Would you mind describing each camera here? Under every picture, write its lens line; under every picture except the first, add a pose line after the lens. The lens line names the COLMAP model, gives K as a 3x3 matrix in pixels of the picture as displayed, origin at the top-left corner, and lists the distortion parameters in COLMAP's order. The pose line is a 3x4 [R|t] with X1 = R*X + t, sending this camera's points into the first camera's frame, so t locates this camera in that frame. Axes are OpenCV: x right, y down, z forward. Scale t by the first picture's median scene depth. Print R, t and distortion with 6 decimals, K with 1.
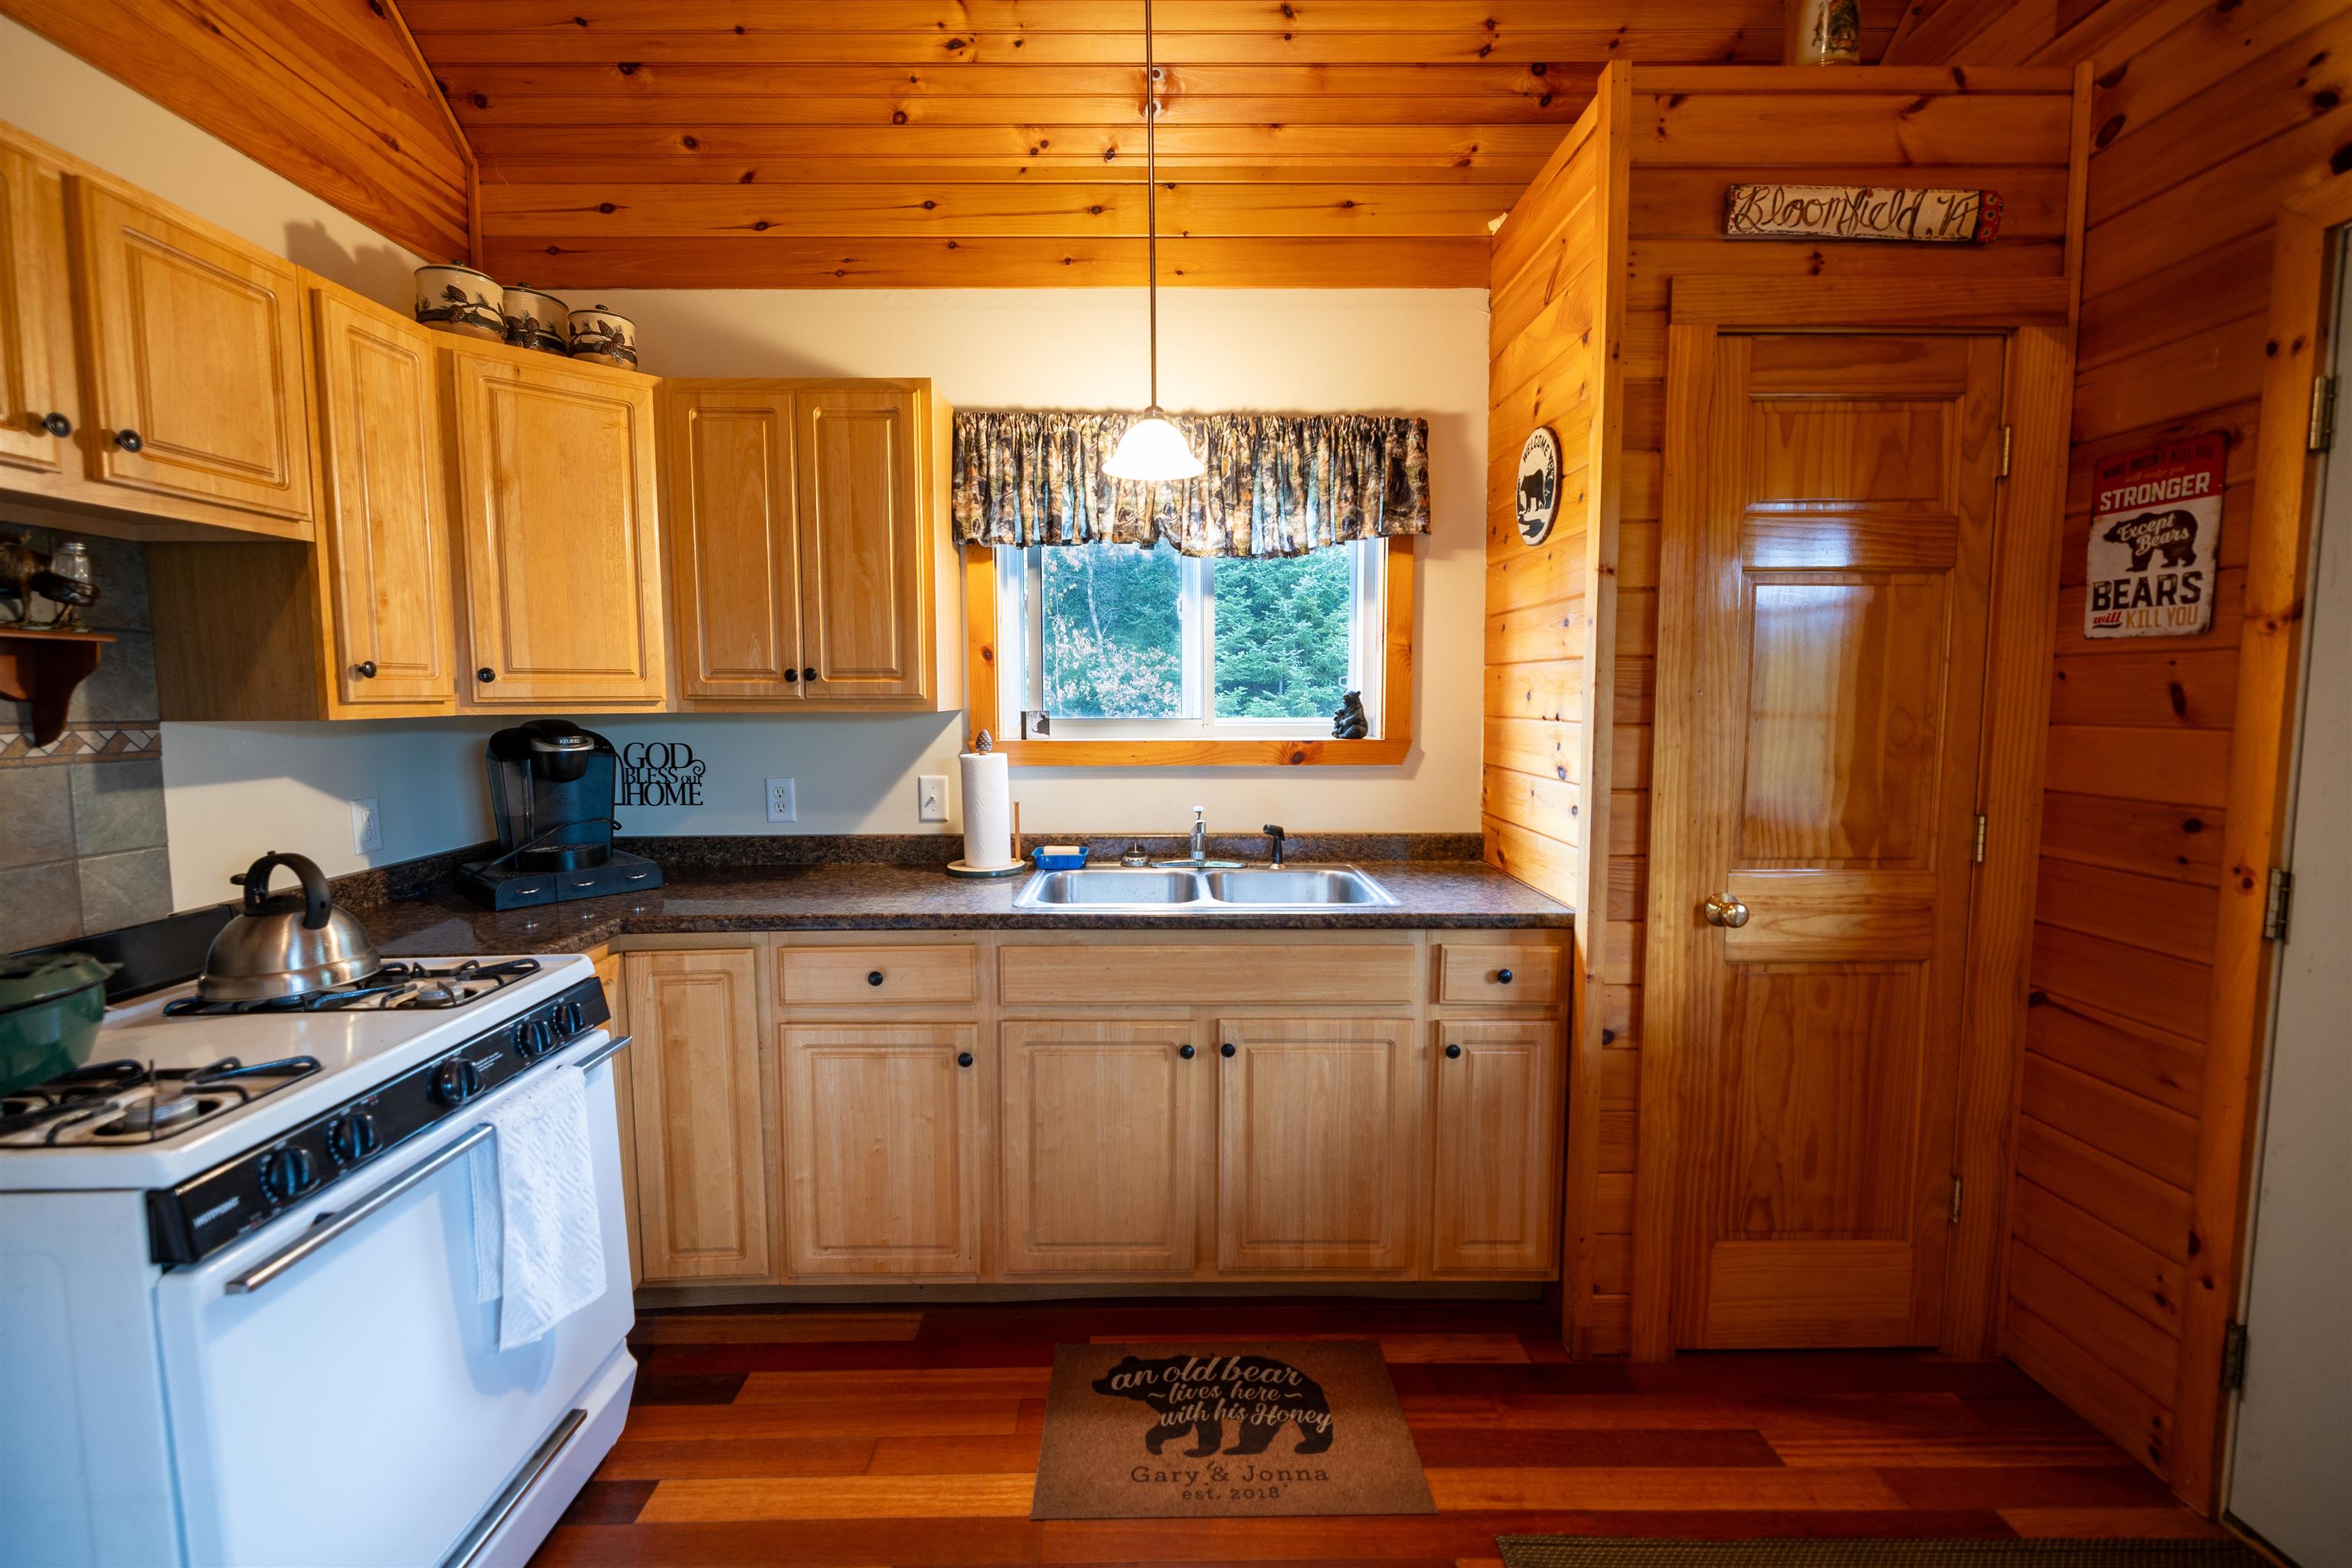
lens RADIAL K [[998.8, 0, 1170.3], [0, 998.8, 775.0], [0, 0, 1]] dist [-0.000256, -0.000493]
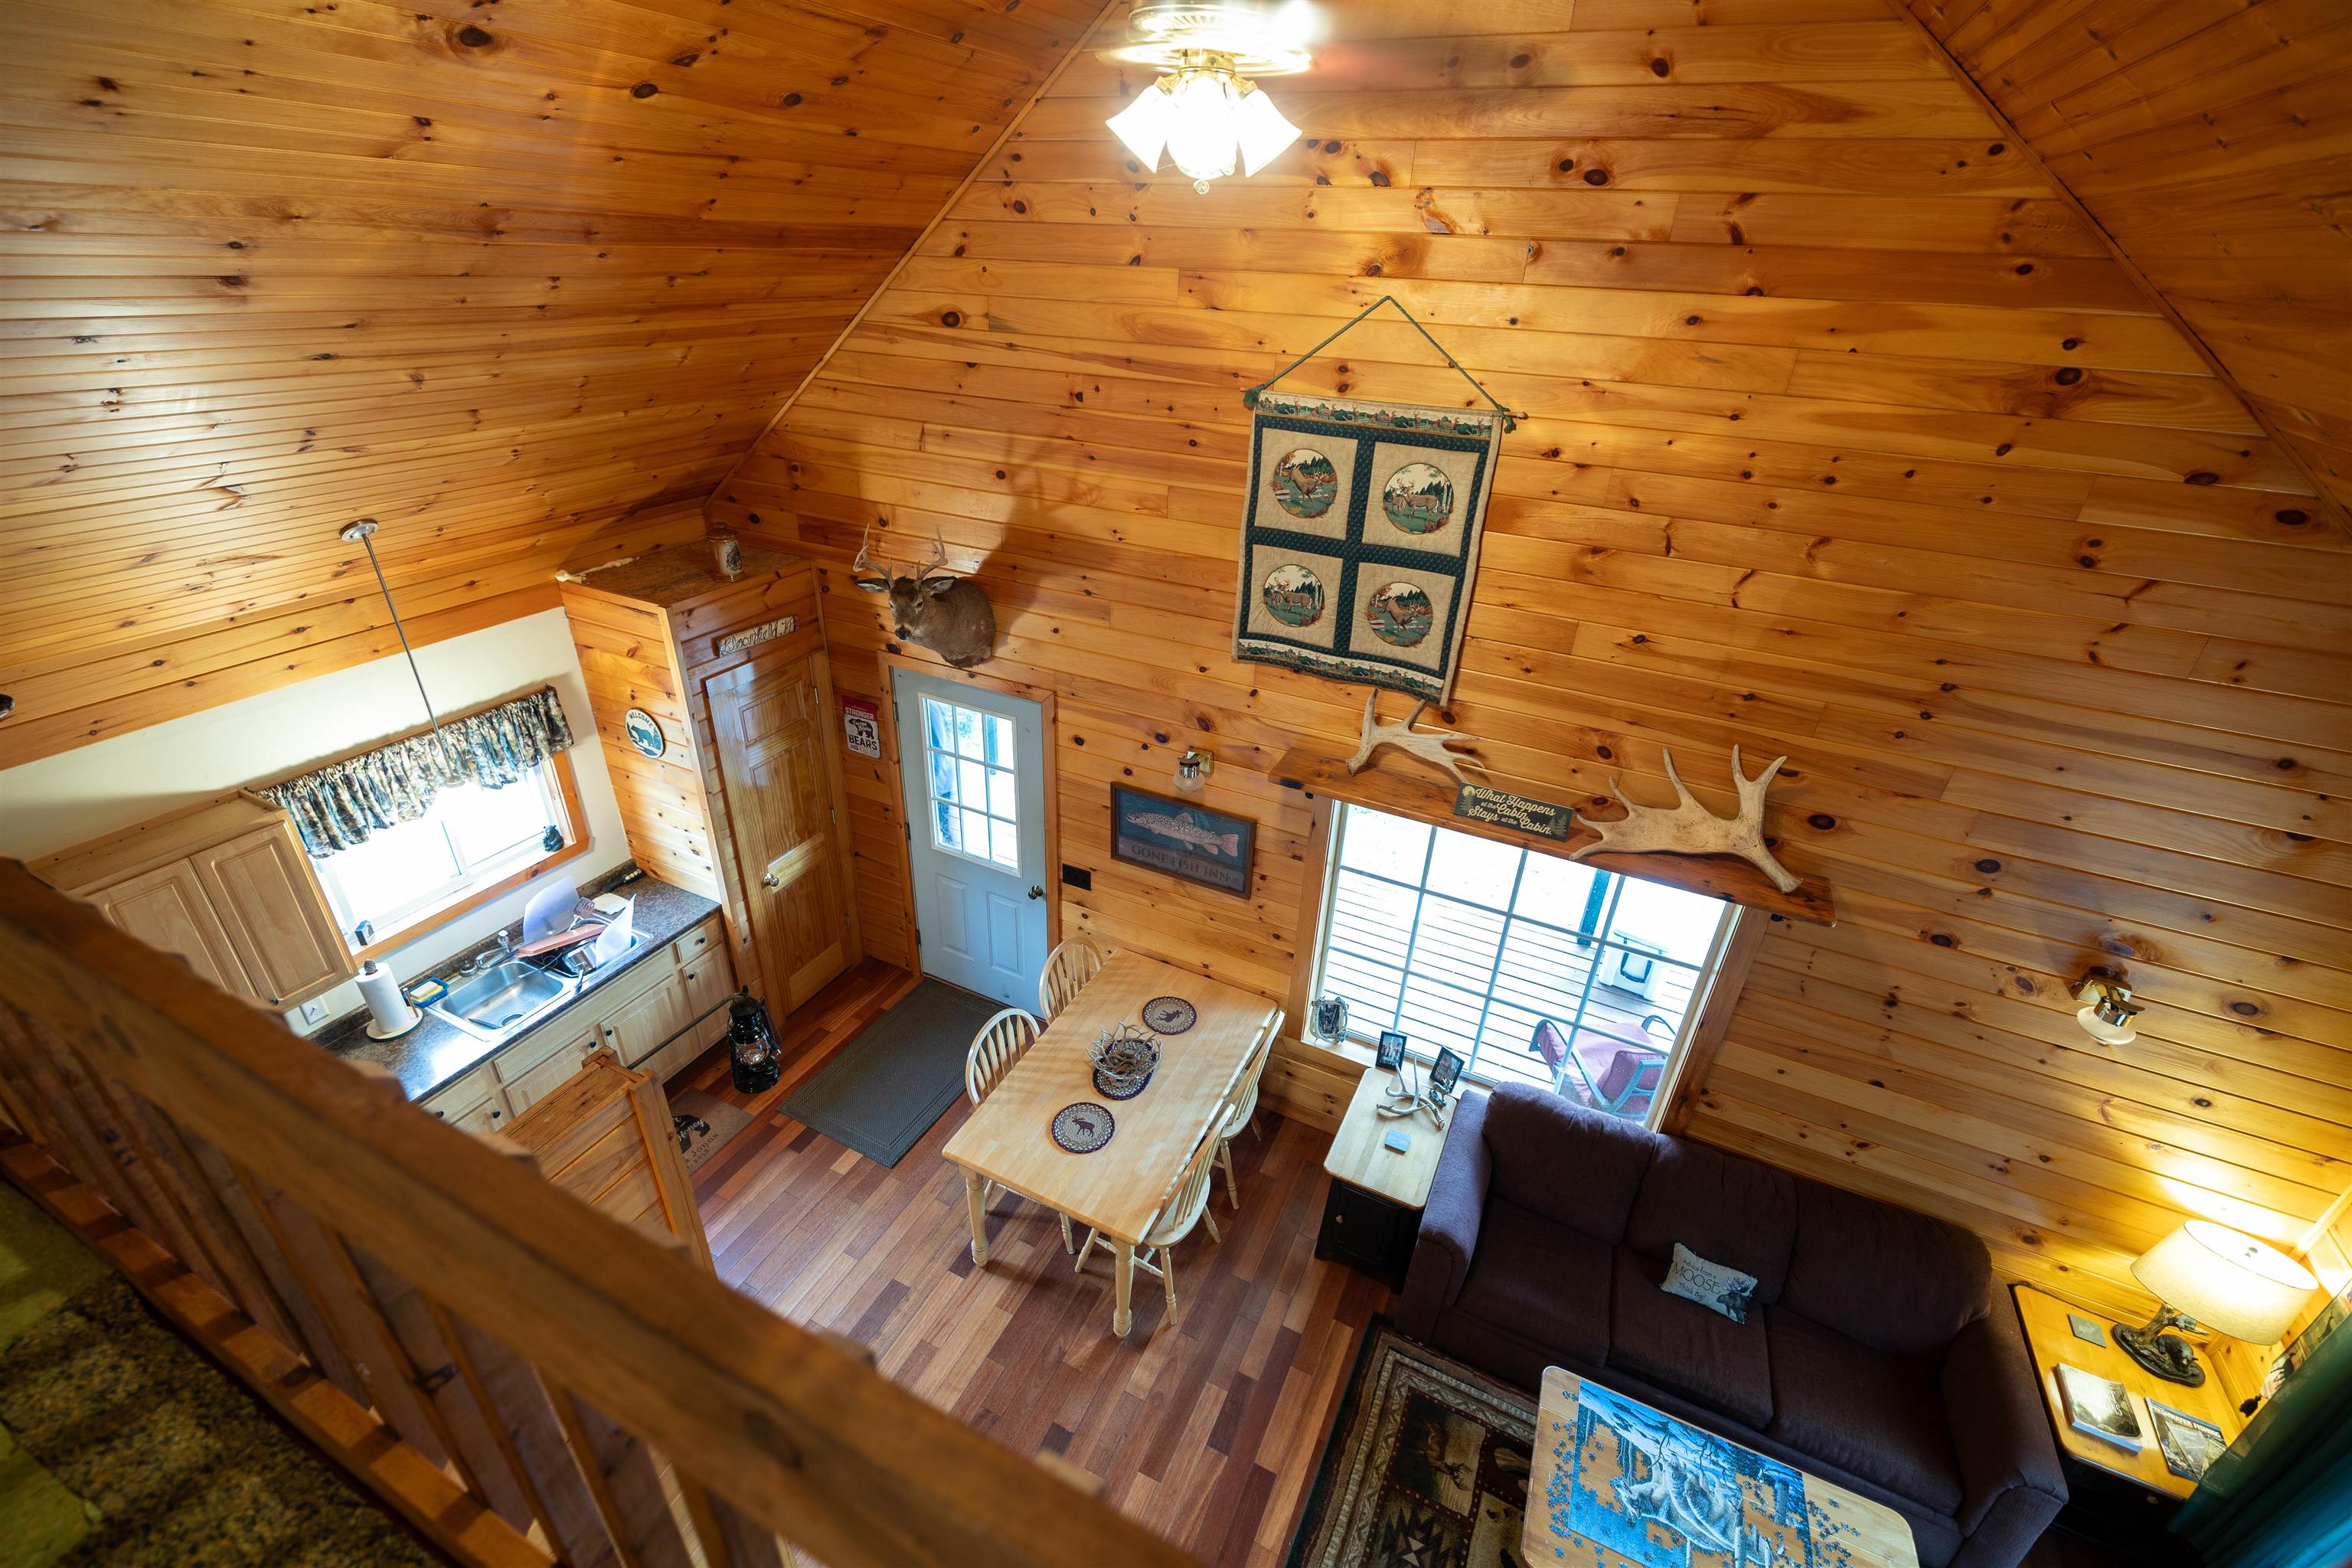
lens RADIAL K [[978.8, 0, 1170.5], [0, 978.8, 774.4], [0, 0, 1]] dist [-0.000818, -0.000366]
pose [[0.442004, -0.405240, 0.800258, -0.901621], [0.033258, 0.898927, 0.436835, -1.157986], [-0.896396, -0.166468, 0.410807, -0.941294]]
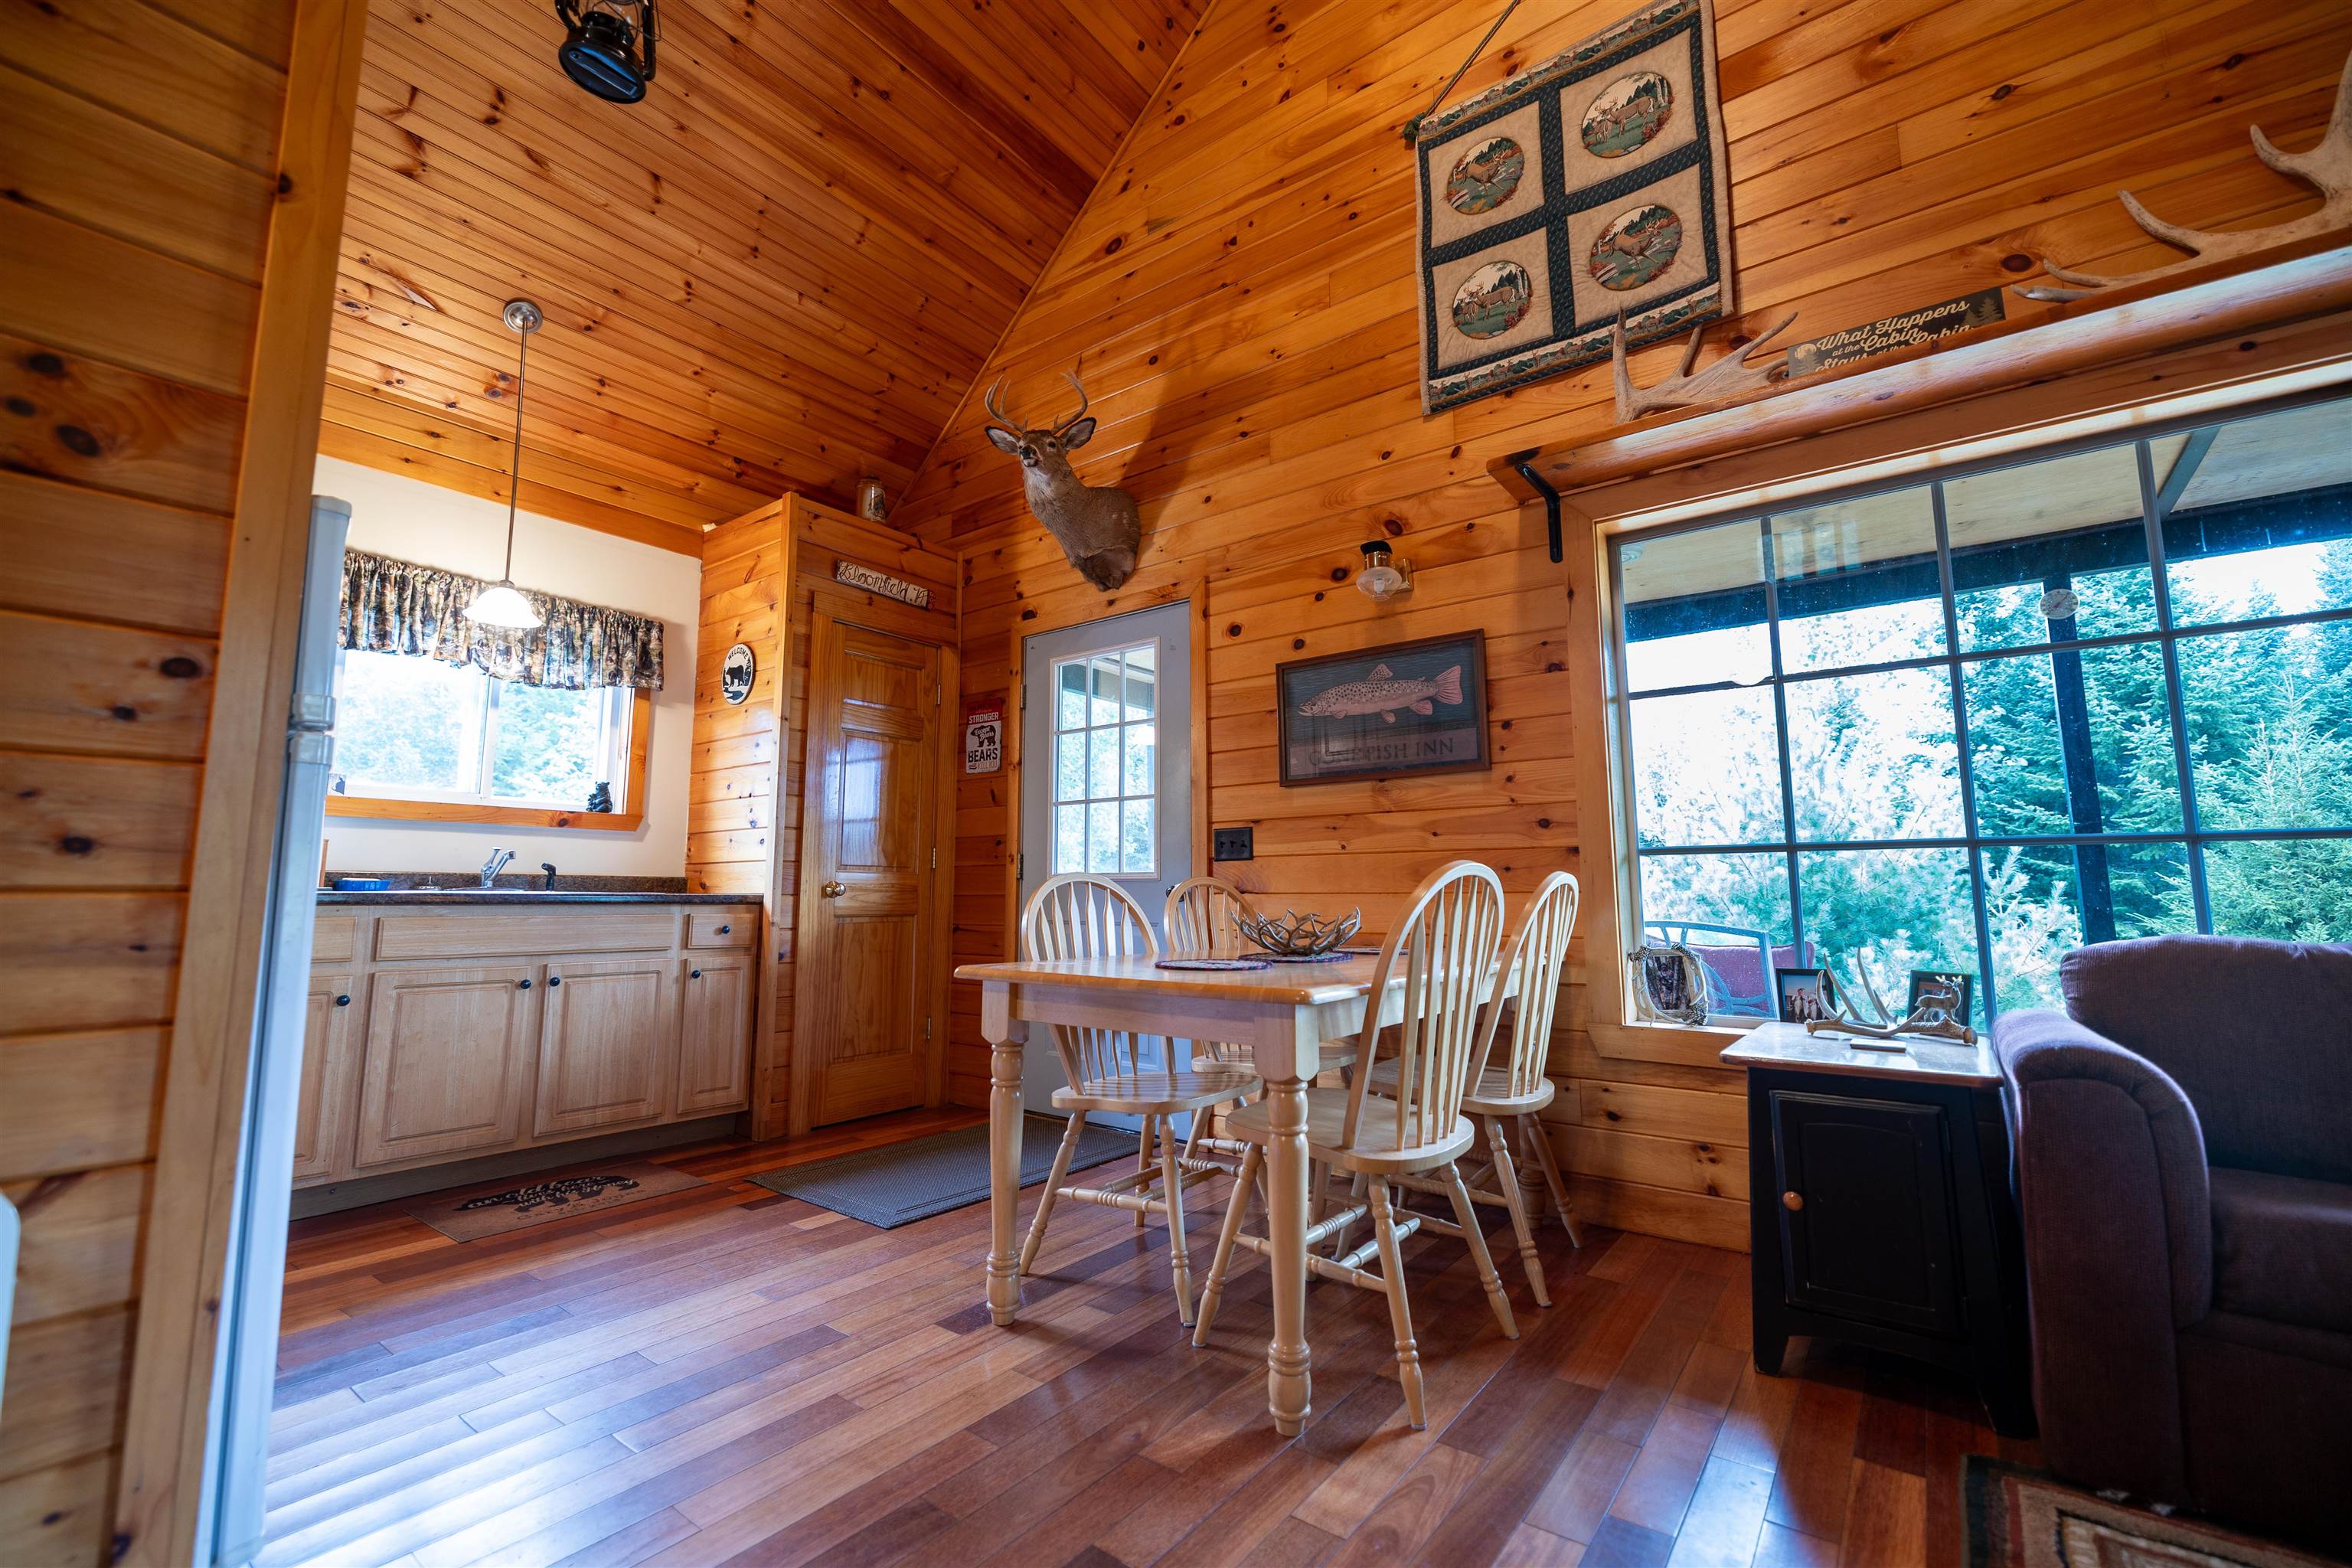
lens RADIAL K [[978.8, 0, 1170.5], [0, 978.8, 774.4], [0, 0, 1]] dist [-0.000818, -0.000366]
pose [[0.613531, 0.100844, 0.783205, -0.576948], [0.065177, 0.981962, -0.177492, 0.285396], [-0.786977, 0.159944, 0.595891, -0.724820]]
